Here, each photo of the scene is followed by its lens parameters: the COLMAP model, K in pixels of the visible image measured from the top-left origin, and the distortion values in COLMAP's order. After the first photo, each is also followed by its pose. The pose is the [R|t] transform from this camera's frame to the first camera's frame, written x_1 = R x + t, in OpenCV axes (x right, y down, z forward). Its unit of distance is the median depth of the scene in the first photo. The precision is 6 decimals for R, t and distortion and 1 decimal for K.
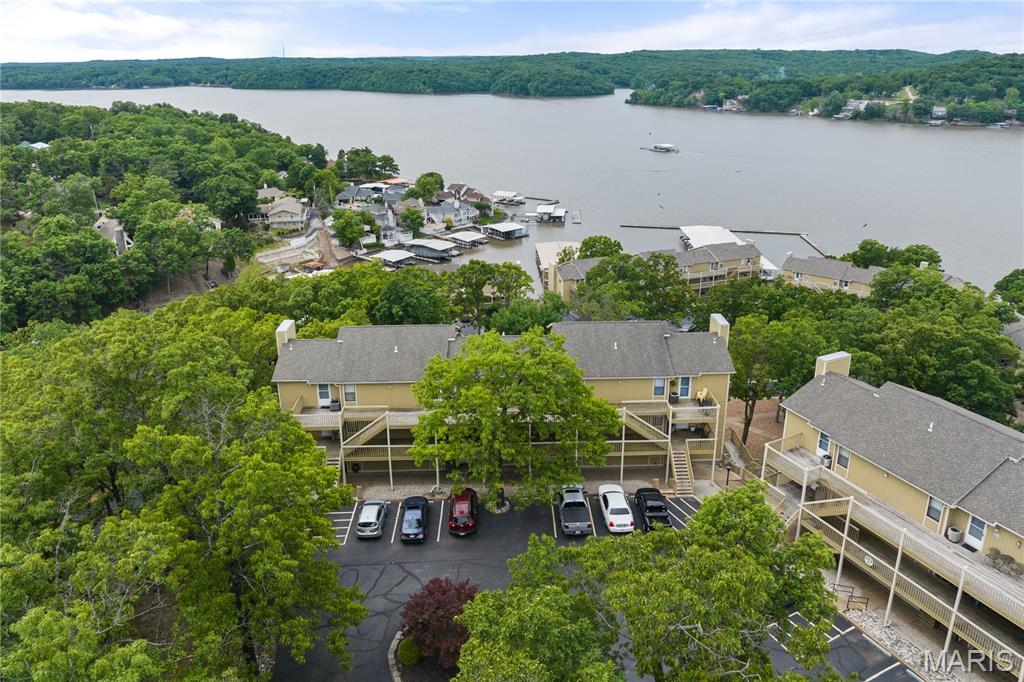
lens RADIAL K [[727.0, 0, 513.2], [0, 727.0, 292.9], [0, 0, 1]] dist [-0.034182, 0.004660]
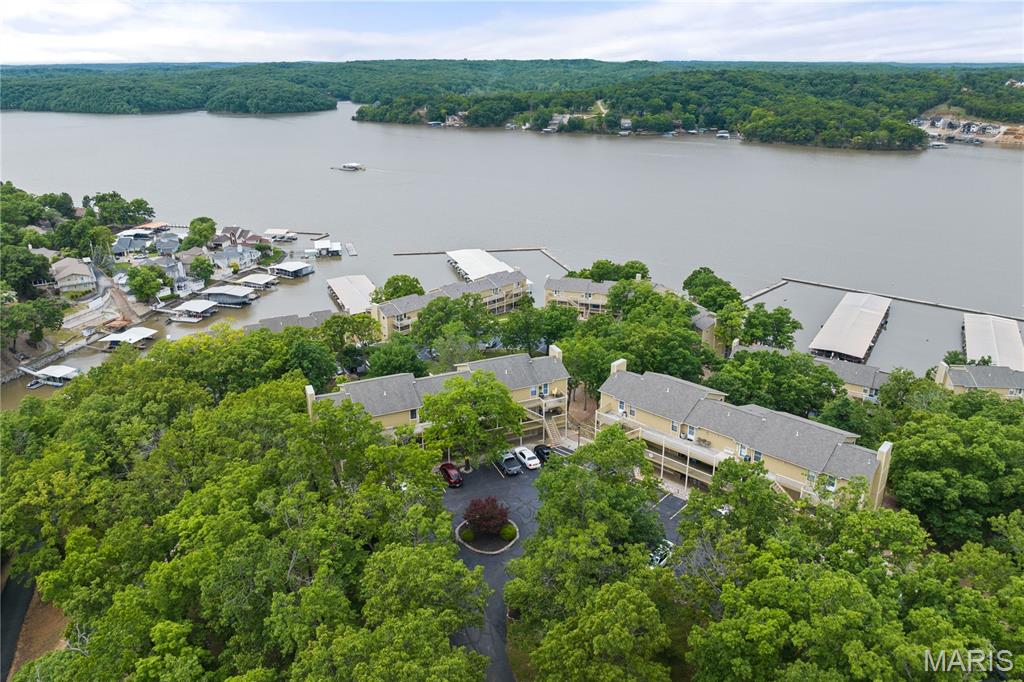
lens RADIAL K [[727.0, 0, 513.2], [0, 727.0, 292.9], [0, 0, 1]] dist [-0.034182, 0.004660]
pose [[0.929411, -0.107591, 0.353013, -0.100968], [0.110249, 0.993824, 0.012632, -0.031331], [-0.352192, 0.027179, 0.935533, -0.151615]]
